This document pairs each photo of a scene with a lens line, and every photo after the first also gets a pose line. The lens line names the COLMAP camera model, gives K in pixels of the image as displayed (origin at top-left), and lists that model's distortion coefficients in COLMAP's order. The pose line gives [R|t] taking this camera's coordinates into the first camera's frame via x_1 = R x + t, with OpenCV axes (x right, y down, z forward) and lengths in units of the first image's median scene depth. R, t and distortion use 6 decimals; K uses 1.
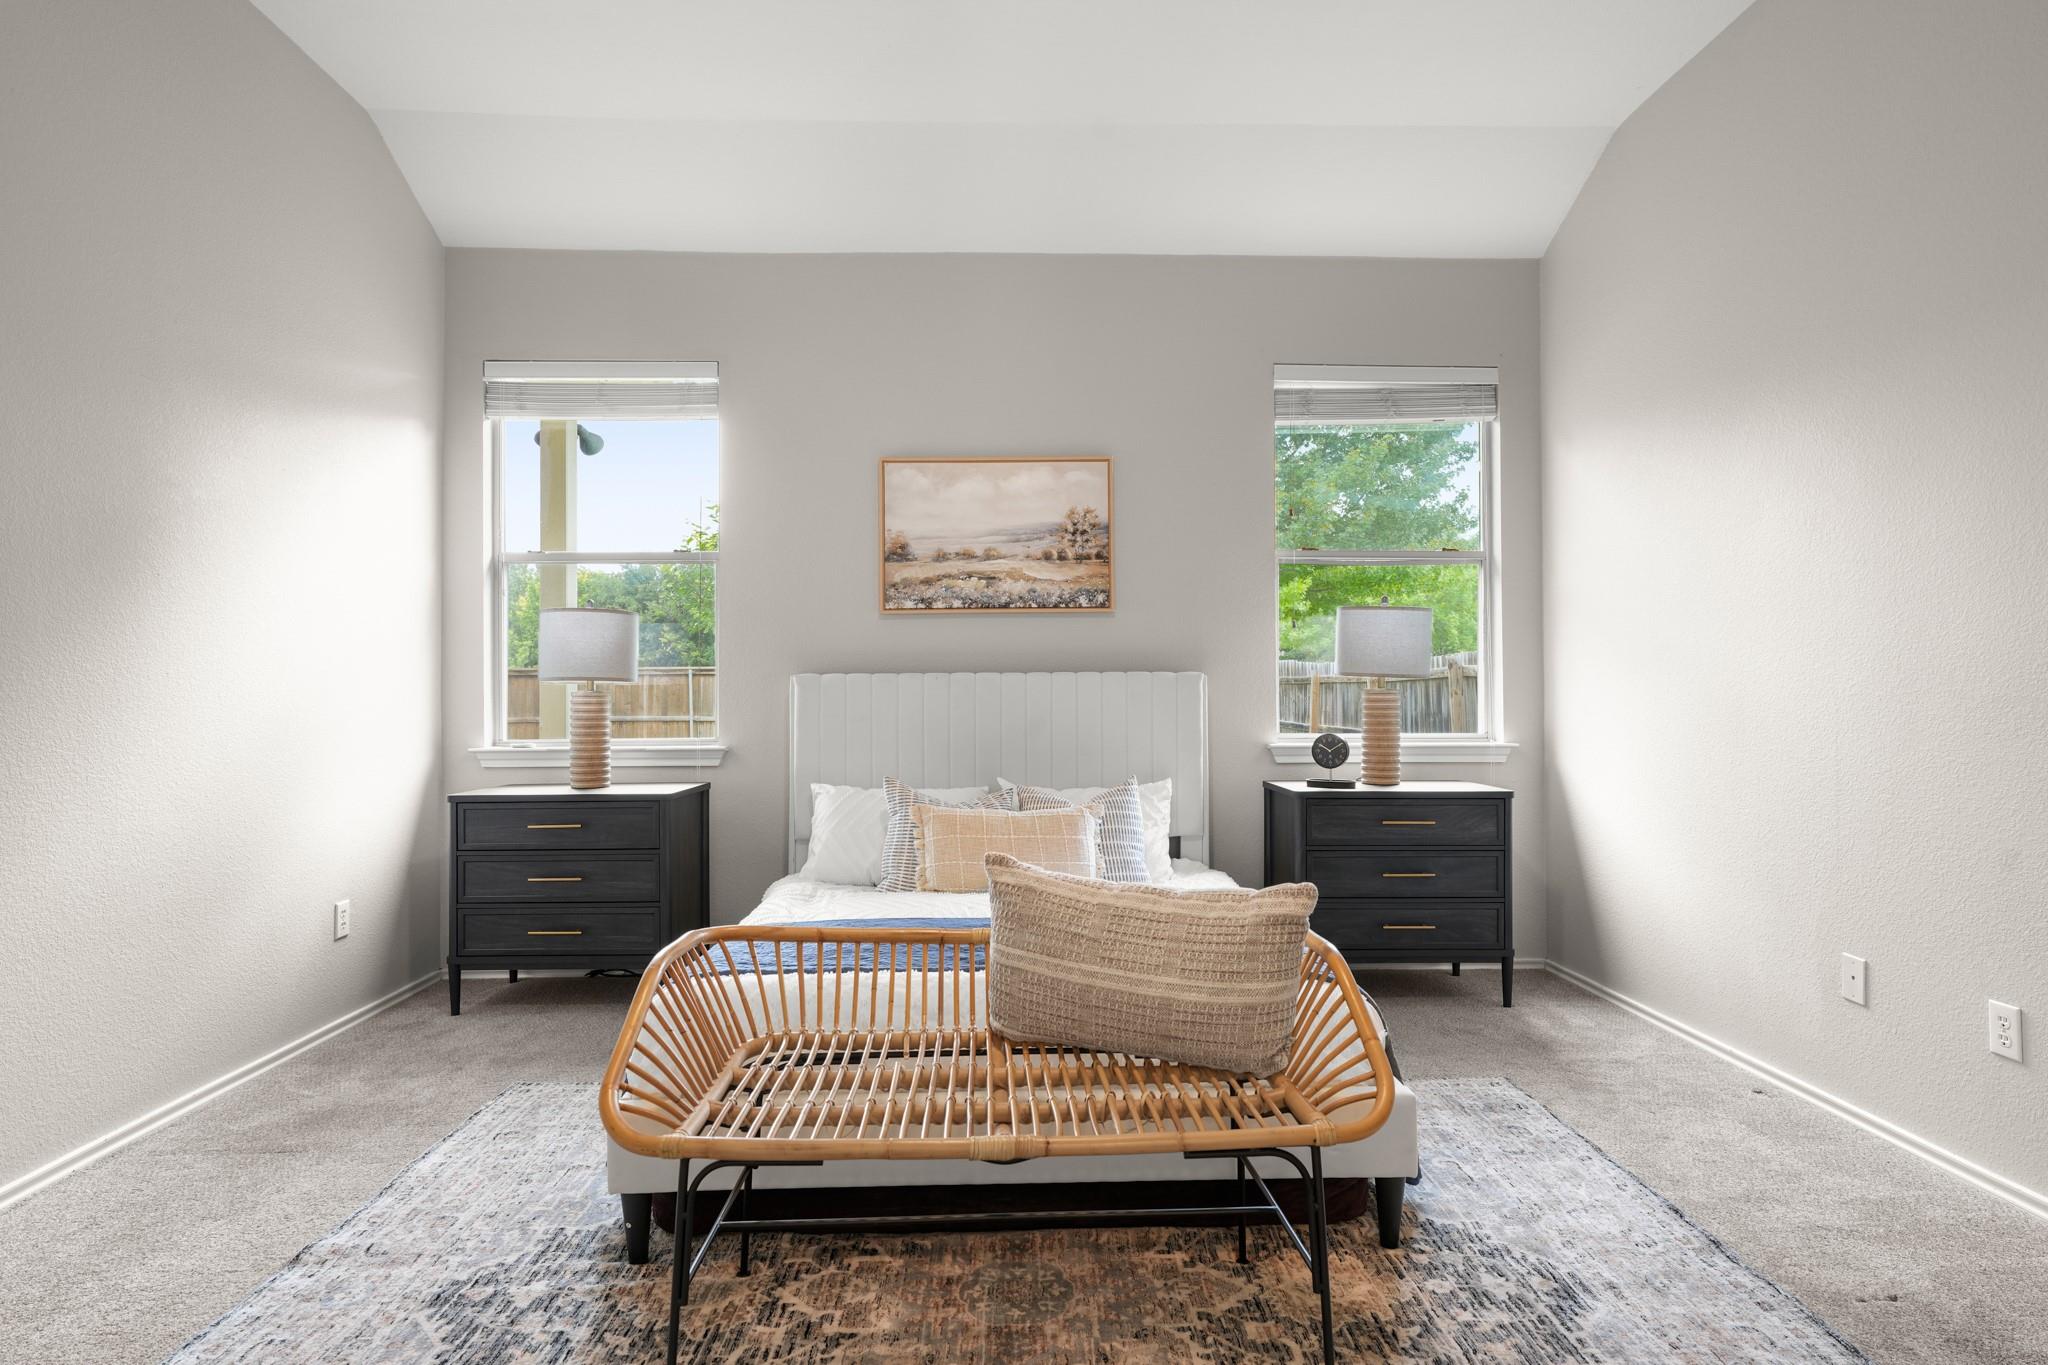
lens RADIAL K [[1102.4, 0, 1027.0], [0, 1102.4, 686.1], [0, 0, 1]] dist [0.009846, 0.006274]
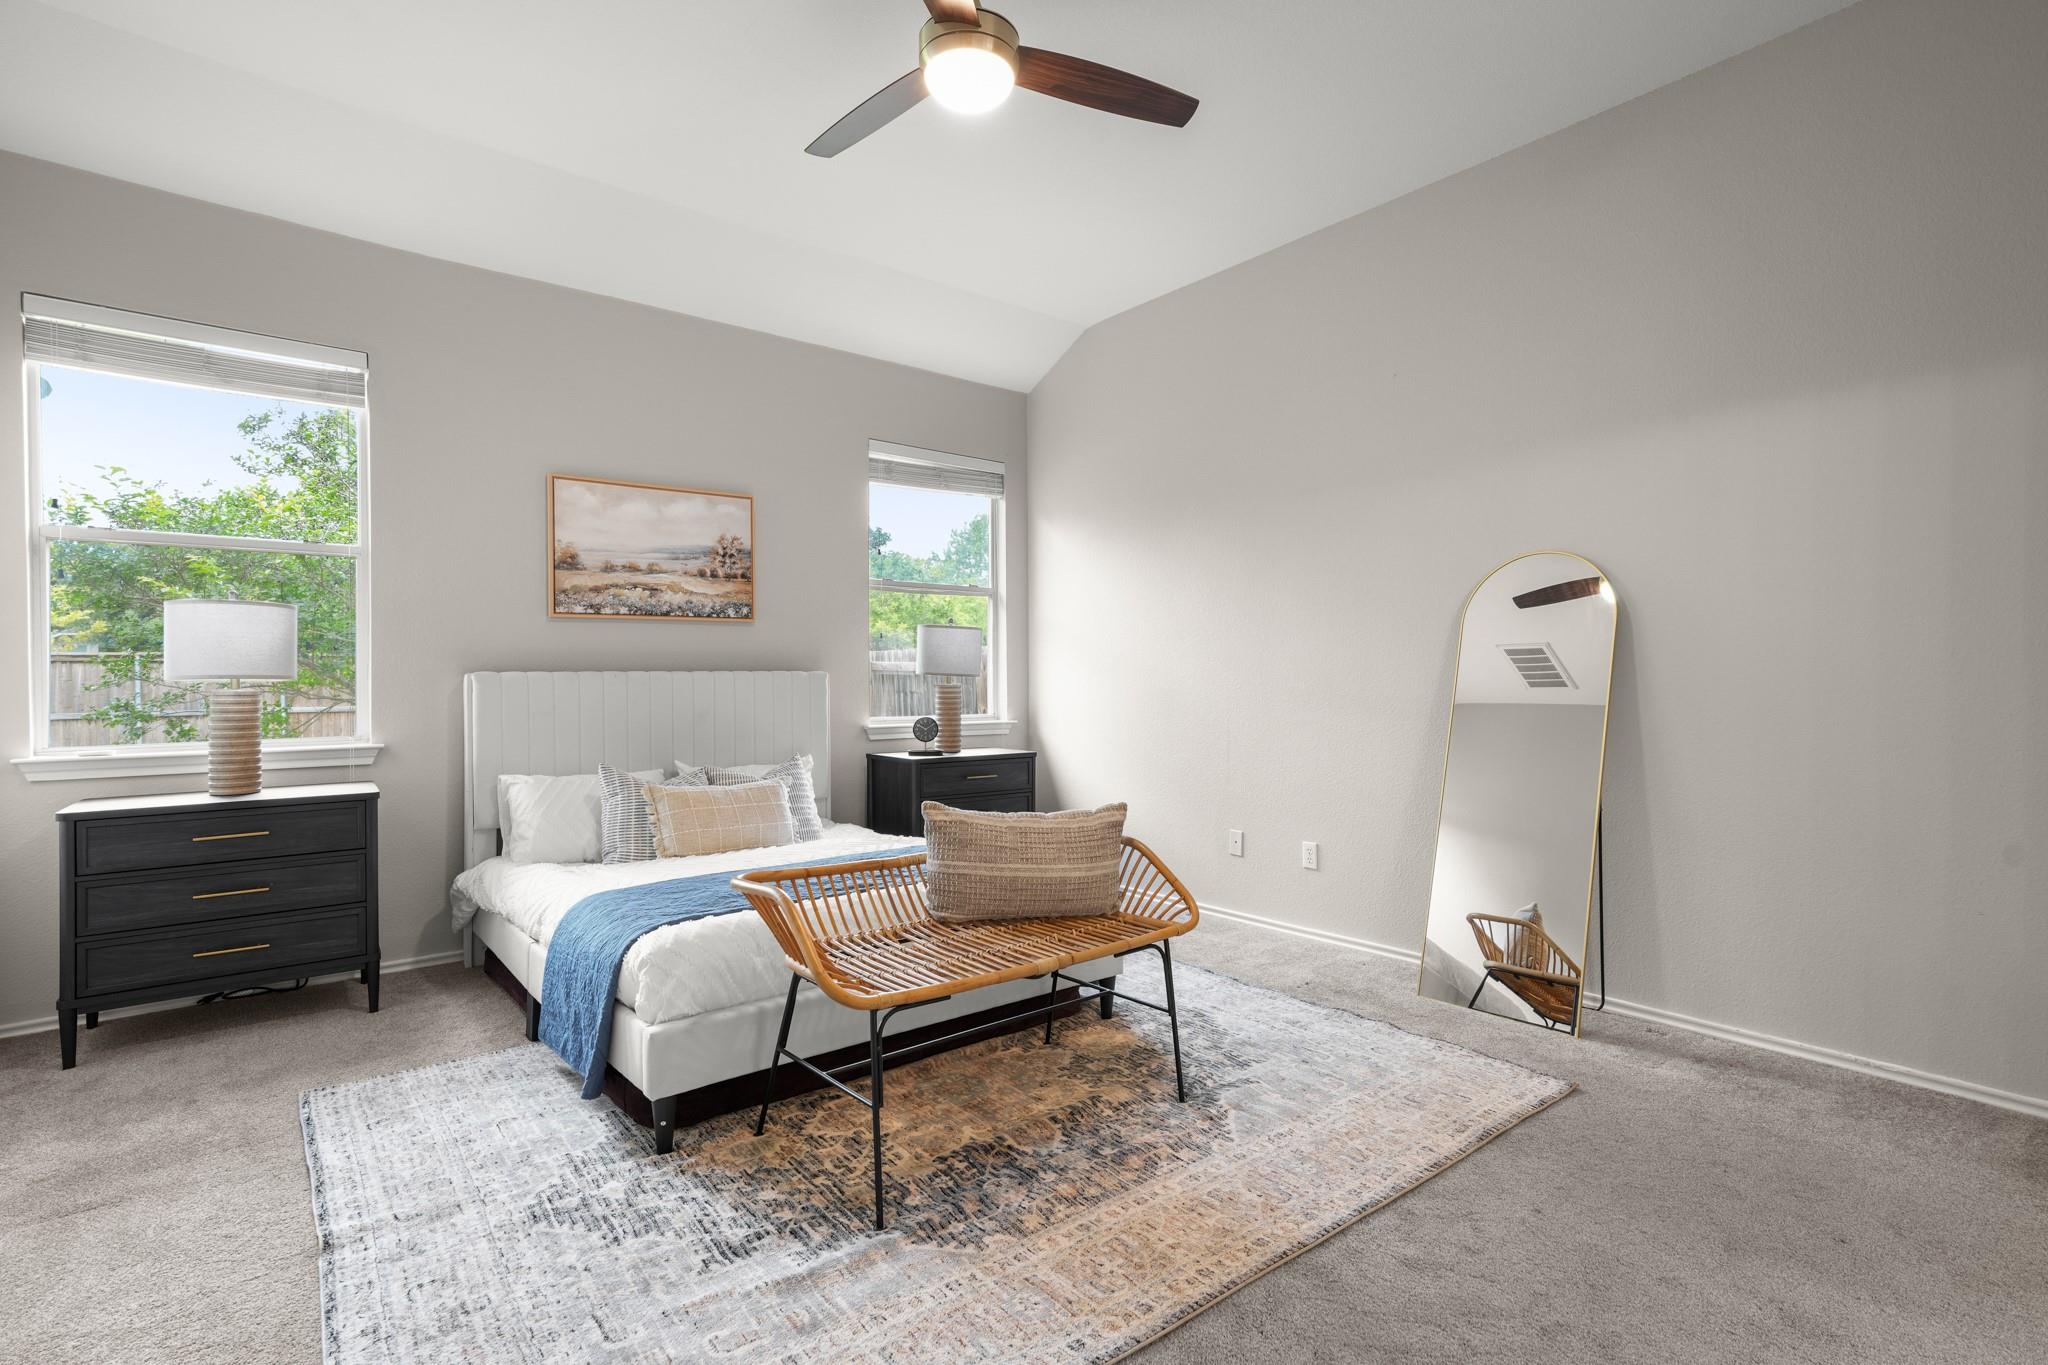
lens RADIAL K [[999.9, 0, 1023.1], [0, 999.9, 676.9], [0, 0, 1]] dist [0.012380, 0.004168]
pose [[0.796604, 0.000457, 0.604502, -0.377570], [-0.002515, 0.999994, 0.002558, -0.010369], [-0.604497, -0.003558, 0.796600, -0.075226]]
